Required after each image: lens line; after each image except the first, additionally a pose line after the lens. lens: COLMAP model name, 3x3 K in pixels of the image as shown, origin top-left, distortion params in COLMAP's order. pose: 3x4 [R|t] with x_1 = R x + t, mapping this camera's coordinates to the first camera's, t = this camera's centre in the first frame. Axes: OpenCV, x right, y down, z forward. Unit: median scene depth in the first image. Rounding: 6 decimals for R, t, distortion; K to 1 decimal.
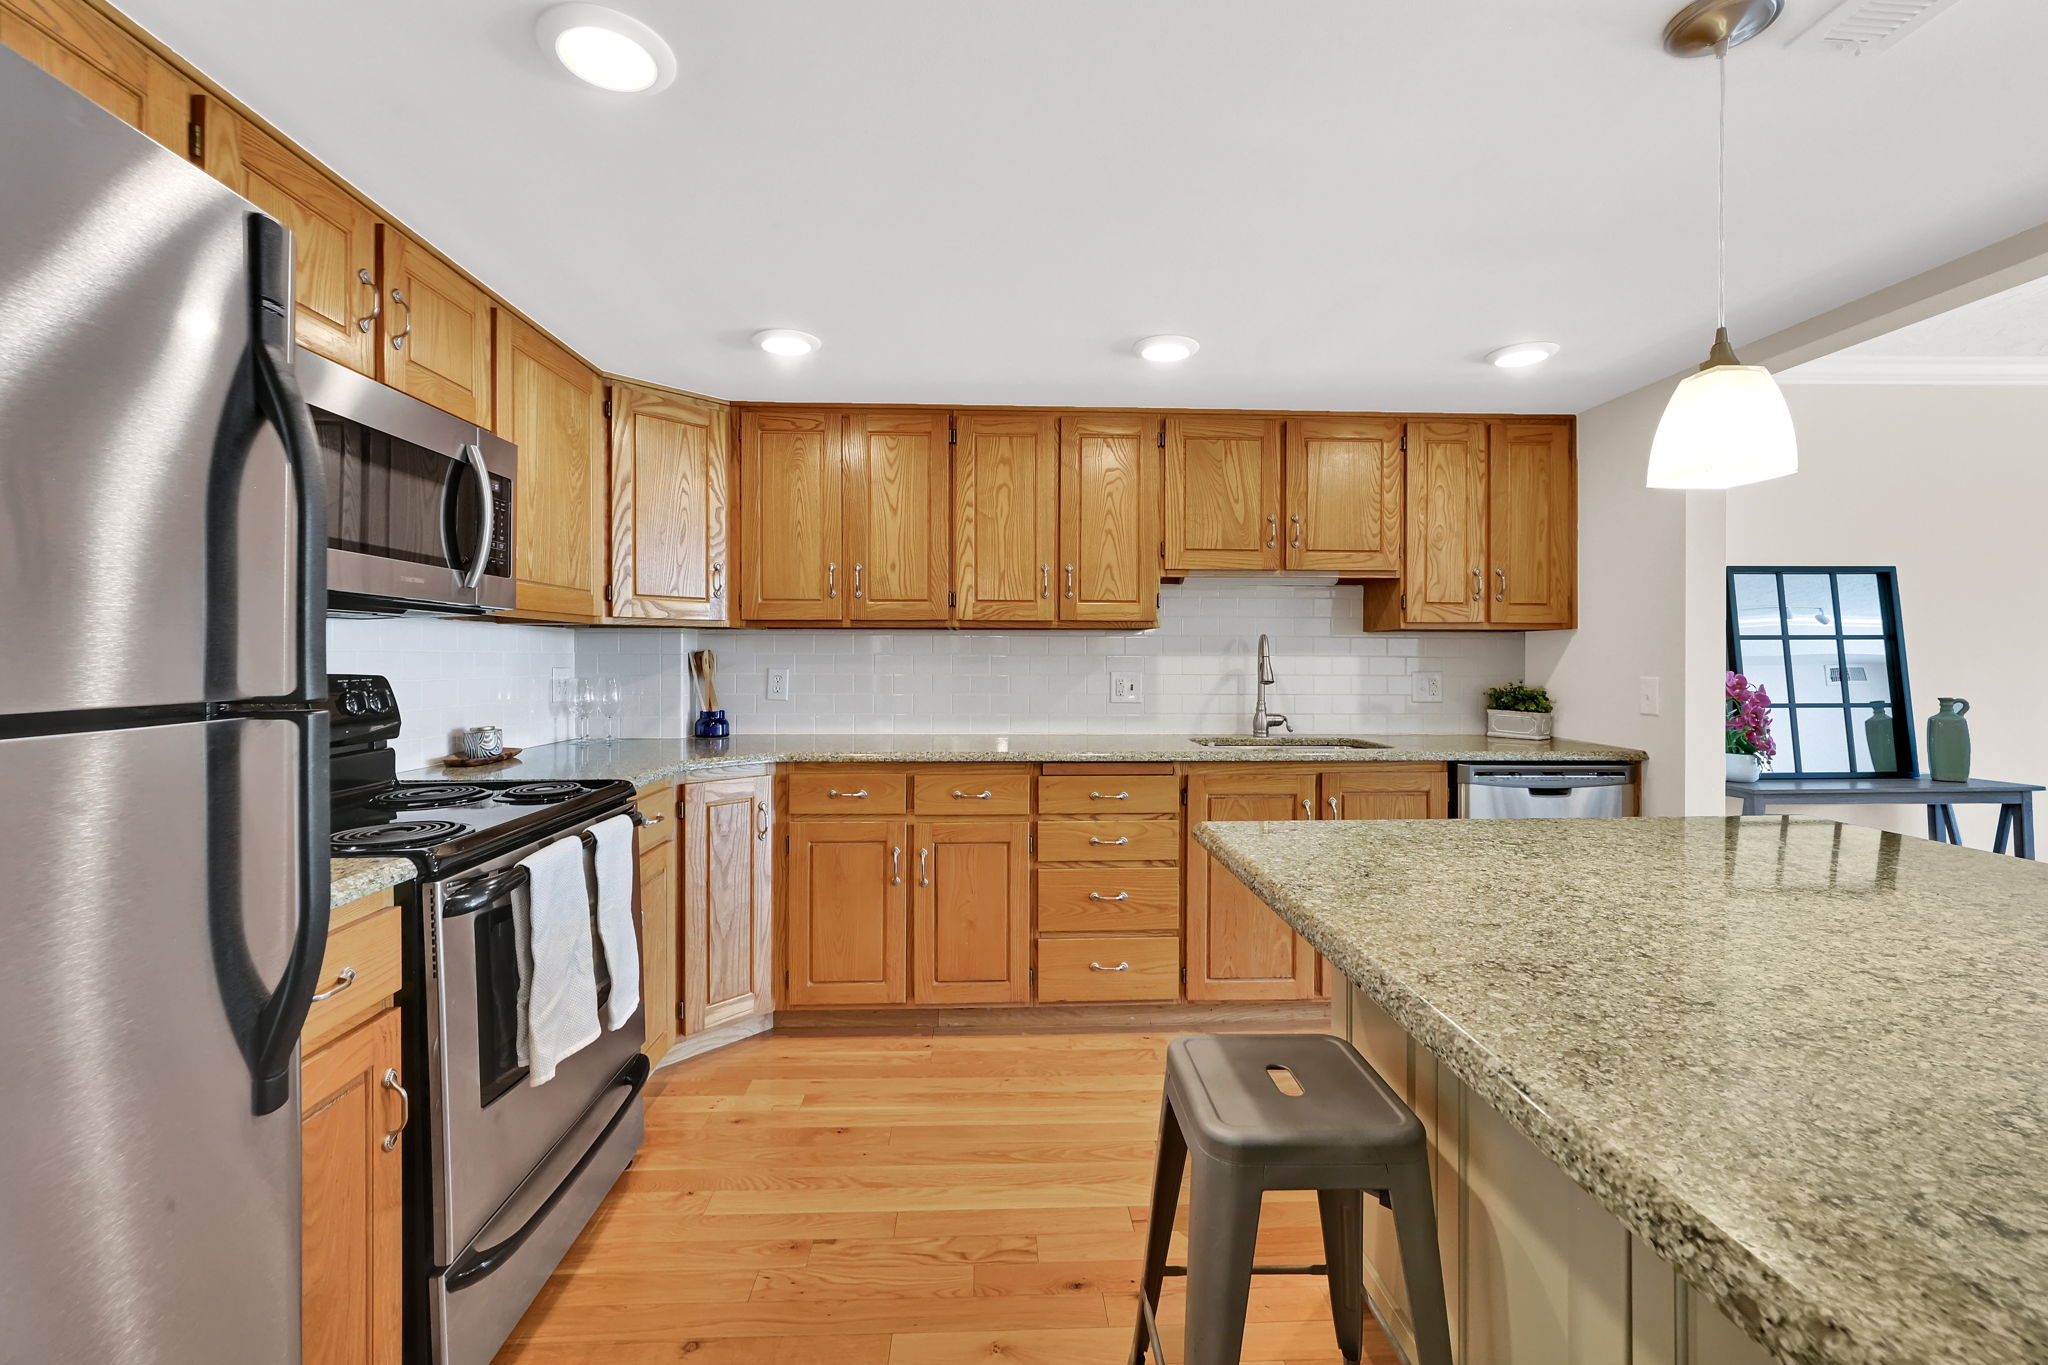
lens RADIAL K [[840.4, 0, 1021.5], [0, 840.4, 662.2], [0, 0, 1]] dist [-0.002159, 0.000319]
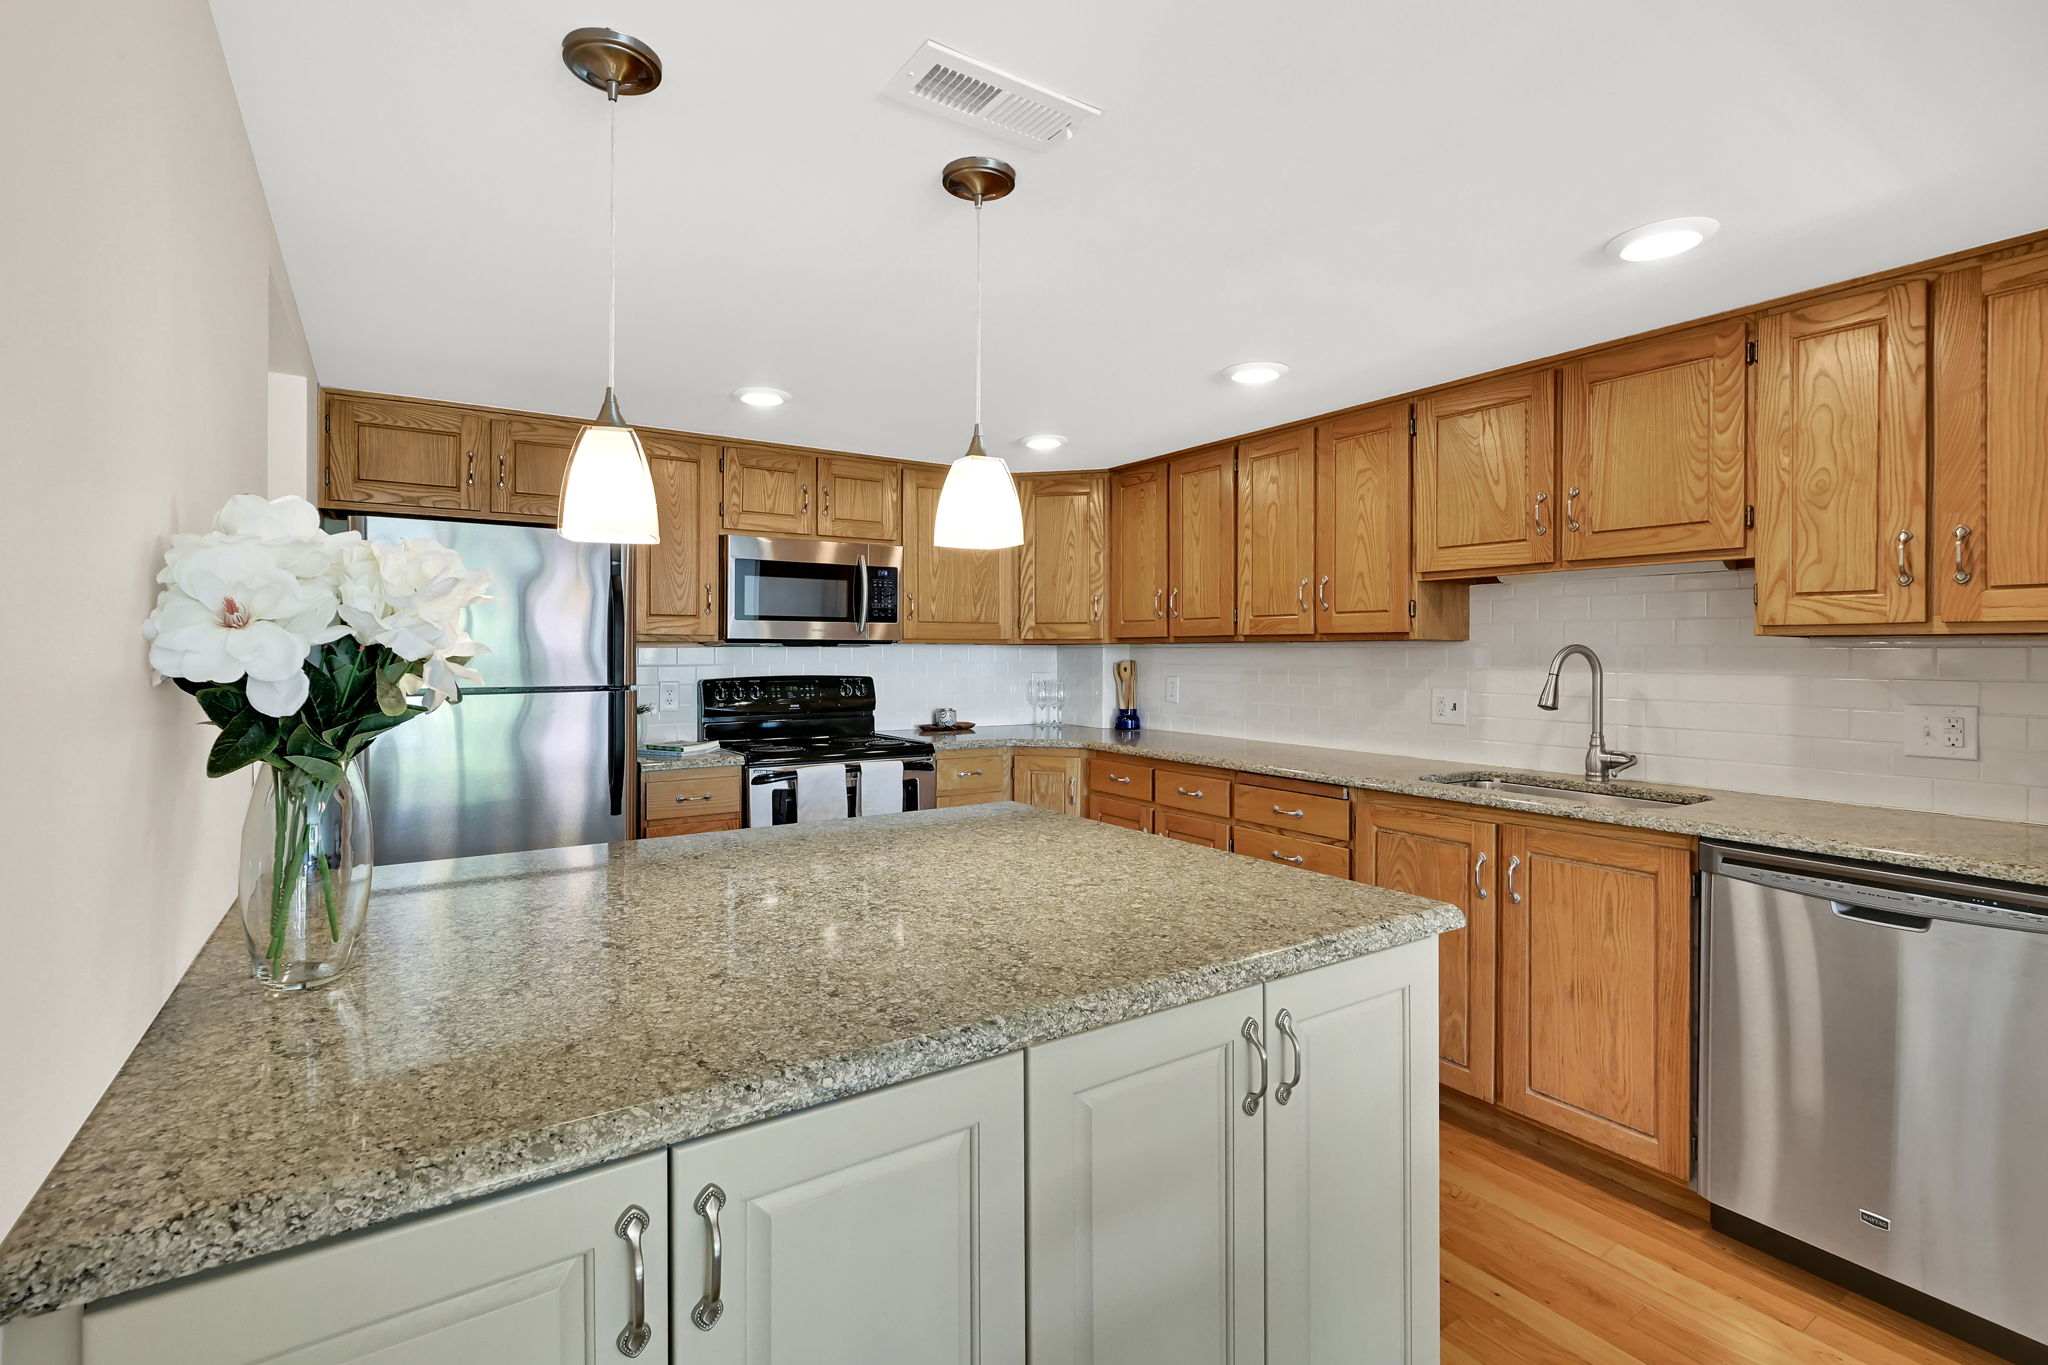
lens RADIAL K [[945.8, 0, 1004.2], [0, 945.8, 650.2], [0, 0, 1]] dist [-0.000613, -0.001629]
pose [[0.503059, -0.002970, -0.864247, 0.826183], [-0.006438, 0.999953, -0.007183, -0.019963], [0.864228, 0.009178, 0.503017, 0.131850]]
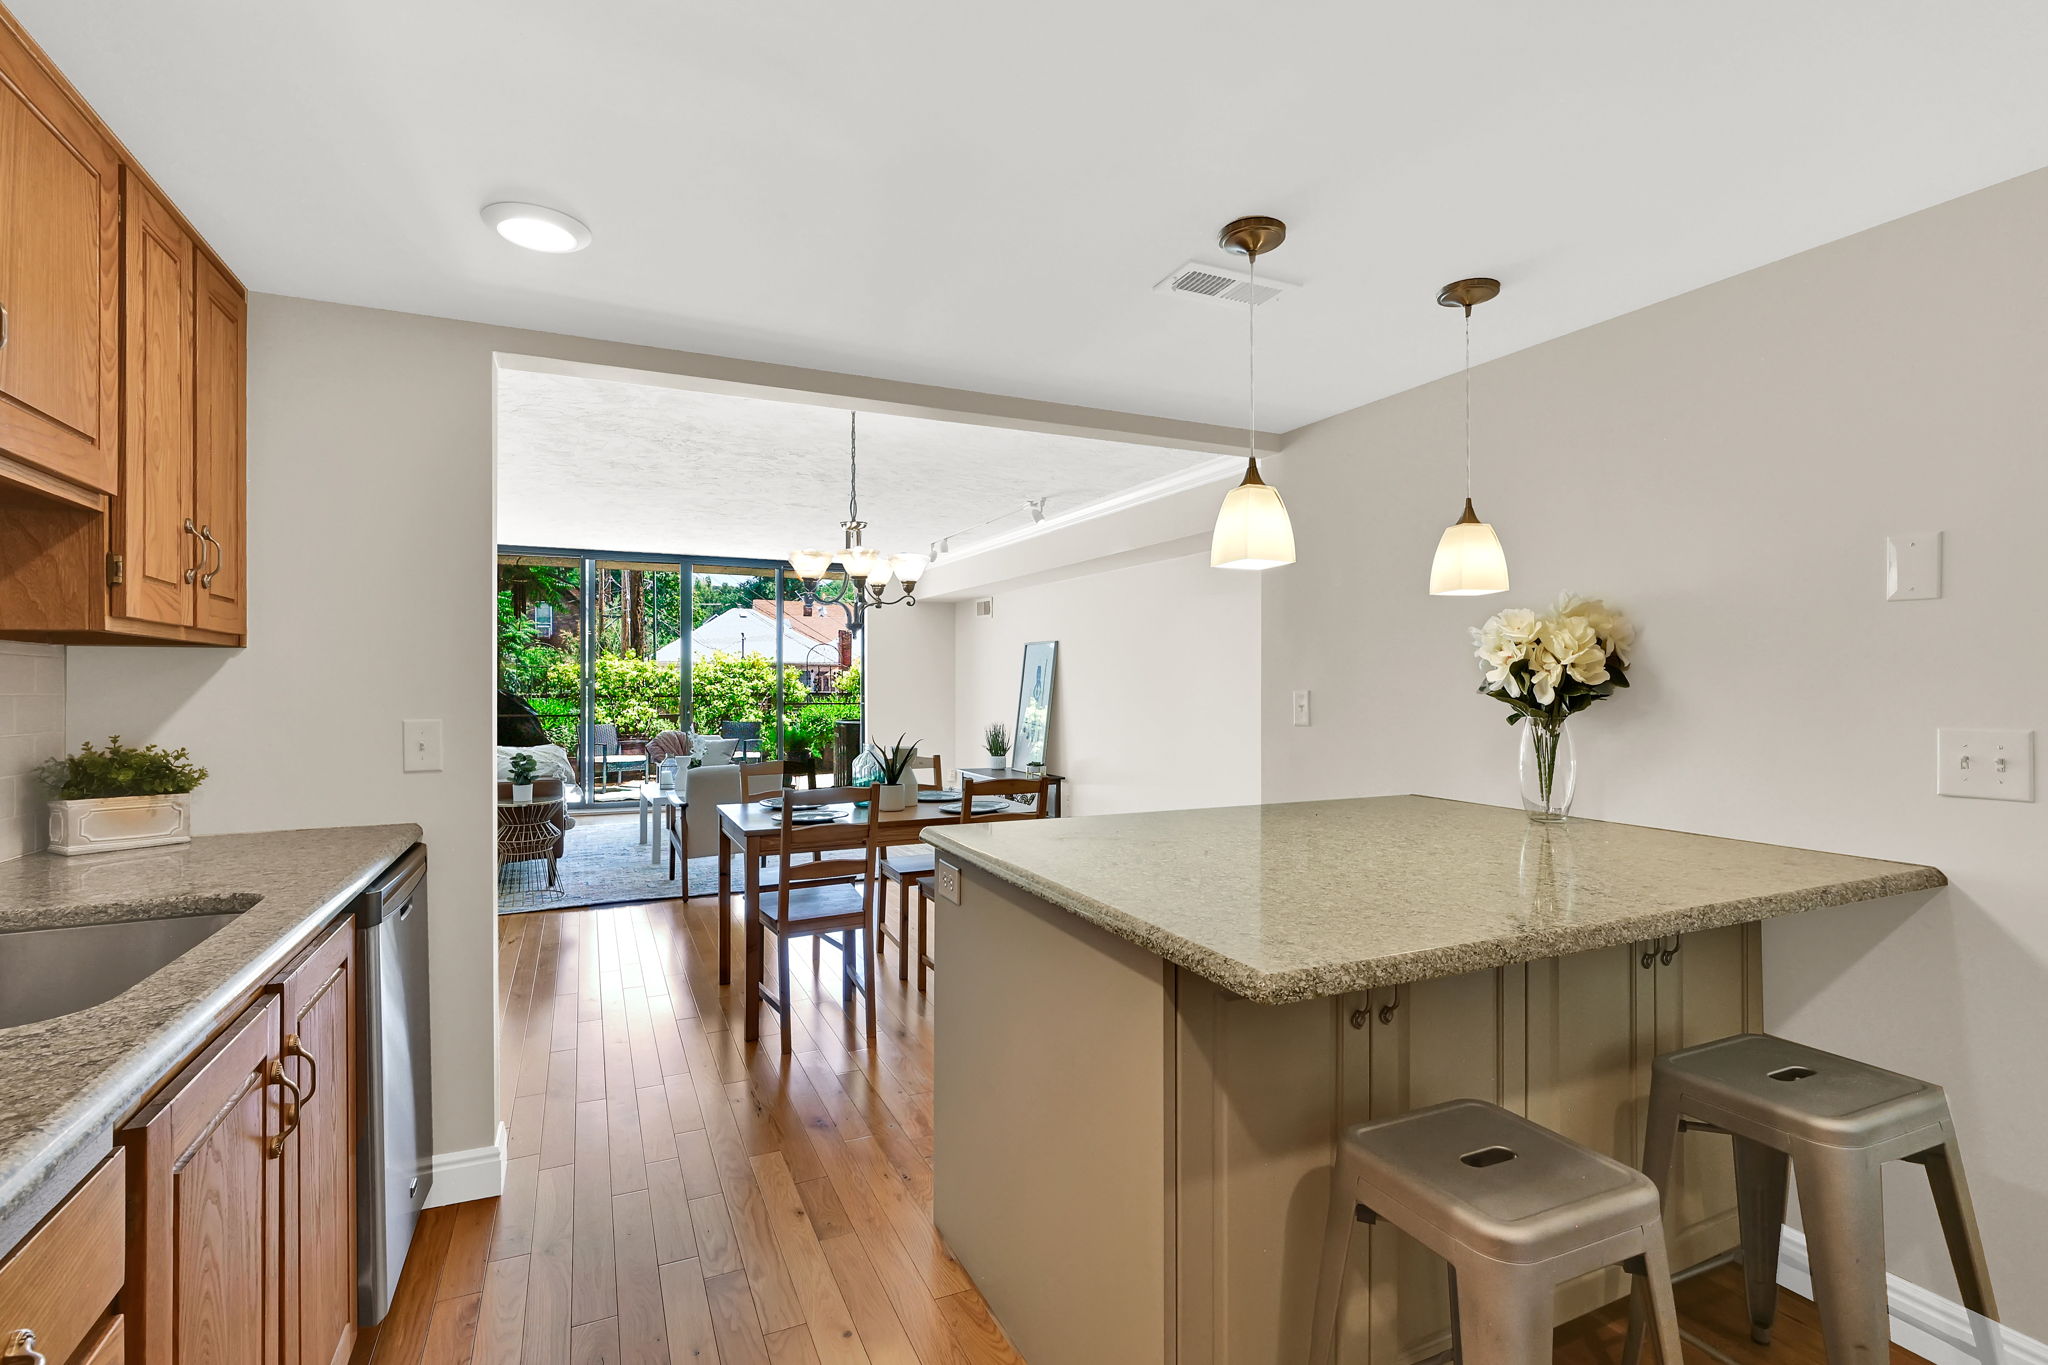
lens RADIAL K [[945.8, 0, 1030.0], [0, 945.8, 671.3], [0, 0, 1]] dist [-0.000613, -0.001629]
pose [[-0.390959, 0.012244, 0.920326, -0.191584], [0.005429, 0.999925, -0.010997, -0.011219], [-0.920392, 0.000697, -0.390997, 0.787210]]
